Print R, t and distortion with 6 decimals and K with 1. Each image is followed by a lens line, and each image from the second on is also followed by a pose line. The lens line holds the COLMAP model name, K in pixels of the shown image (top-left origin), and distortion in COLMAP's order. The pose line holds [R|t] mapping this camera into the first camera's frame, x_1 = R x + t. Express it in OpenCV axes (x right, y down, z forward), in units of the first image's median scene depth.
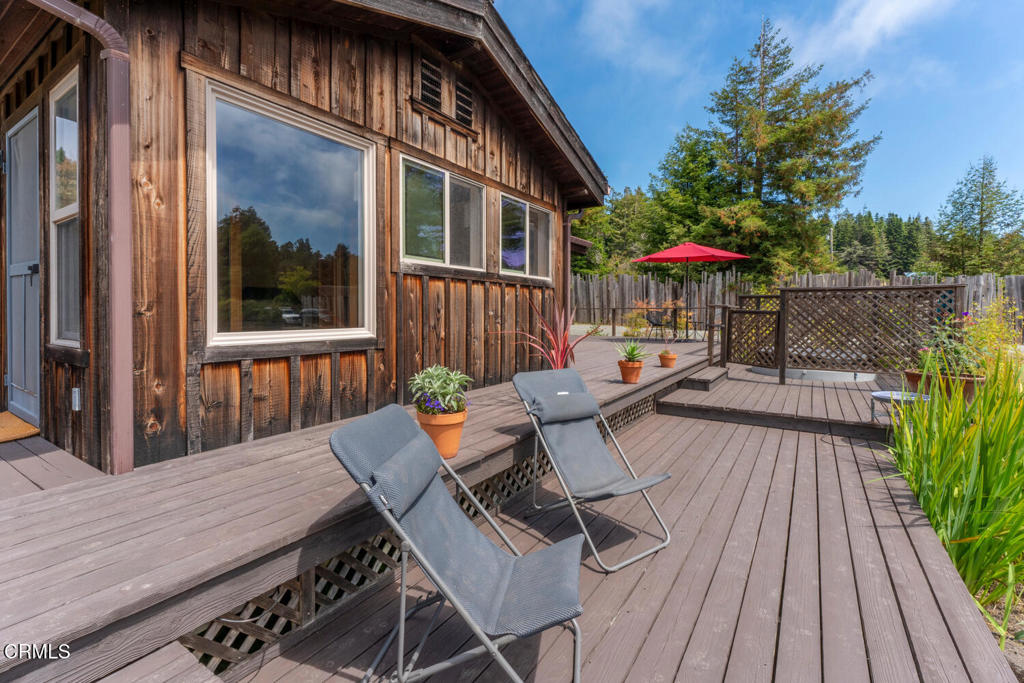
lens RADIAL K [[461.9, 0, 506.0], [0, 461.9, 320.9], [0, 0, 1]] dist [-0.001004, 0.000147]
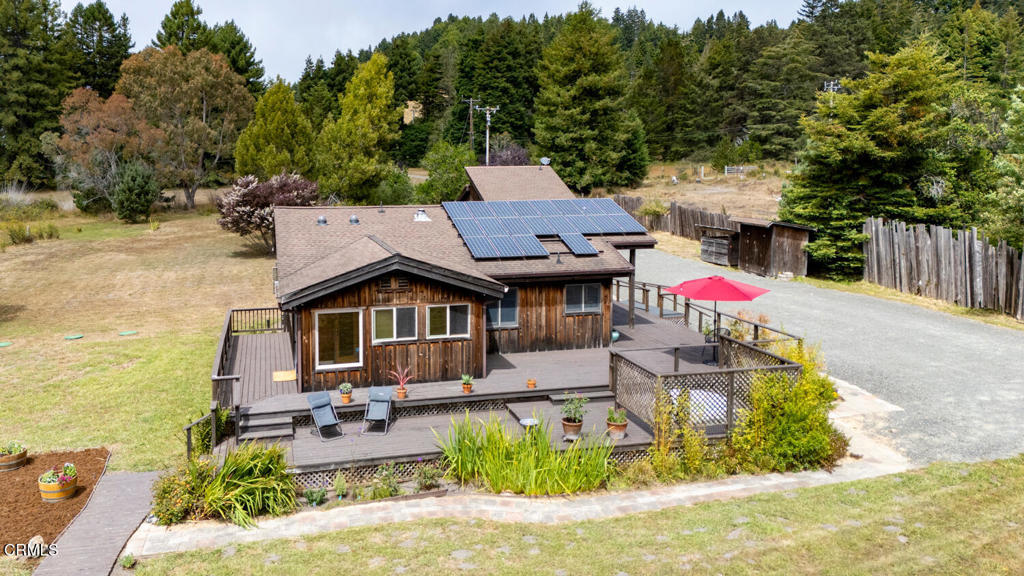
lens RADIAL K [[825.5, 0, 471.5], [0, 825.5, 205.8], [0, 0, 1]] dist [0.064776, -0.017755]
pose [[0.742074, 0.048907, -0.668531, 3.513292], [-0.010193, 0.998043, 0.061698, -1.238119], [0.670240, -0.038970, 0.741120, -2.373482]]
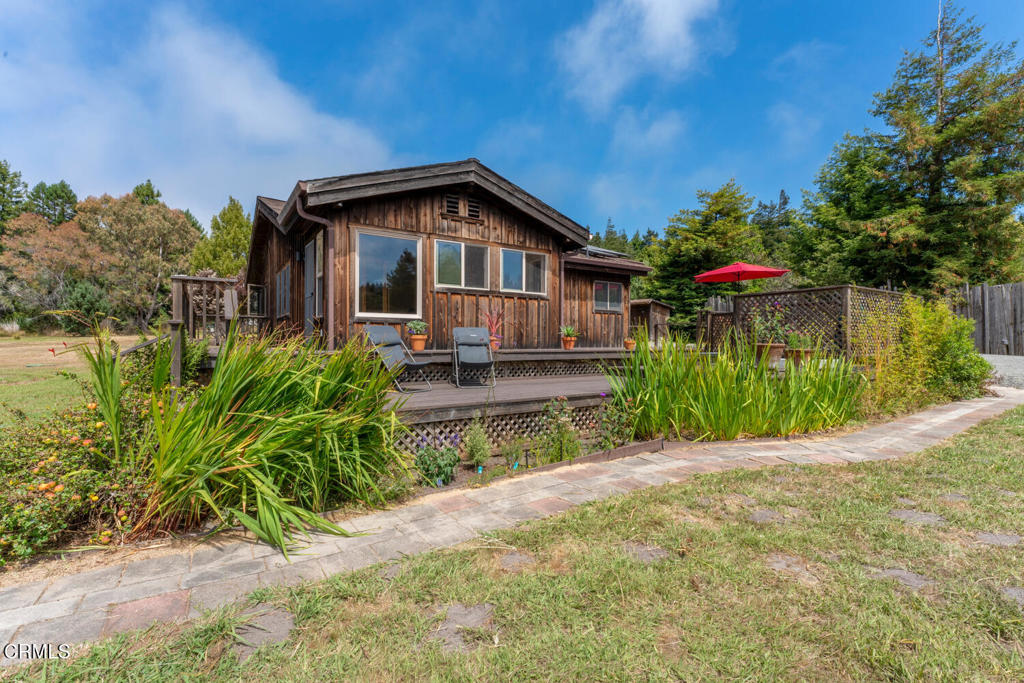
lens RADIAL K [[467.6, 0, 515.1], [0, 467.6, 344.1], [0, 0, 1]] dist [-0.000792, 0.001403]
pose [[0.923732, -0.000827, -0.383038, 0.881643], [-0.006381, 0.999826, -0.017545, 0.167808], [0.382986, 0.018651, 0.923566, -0.838658]]
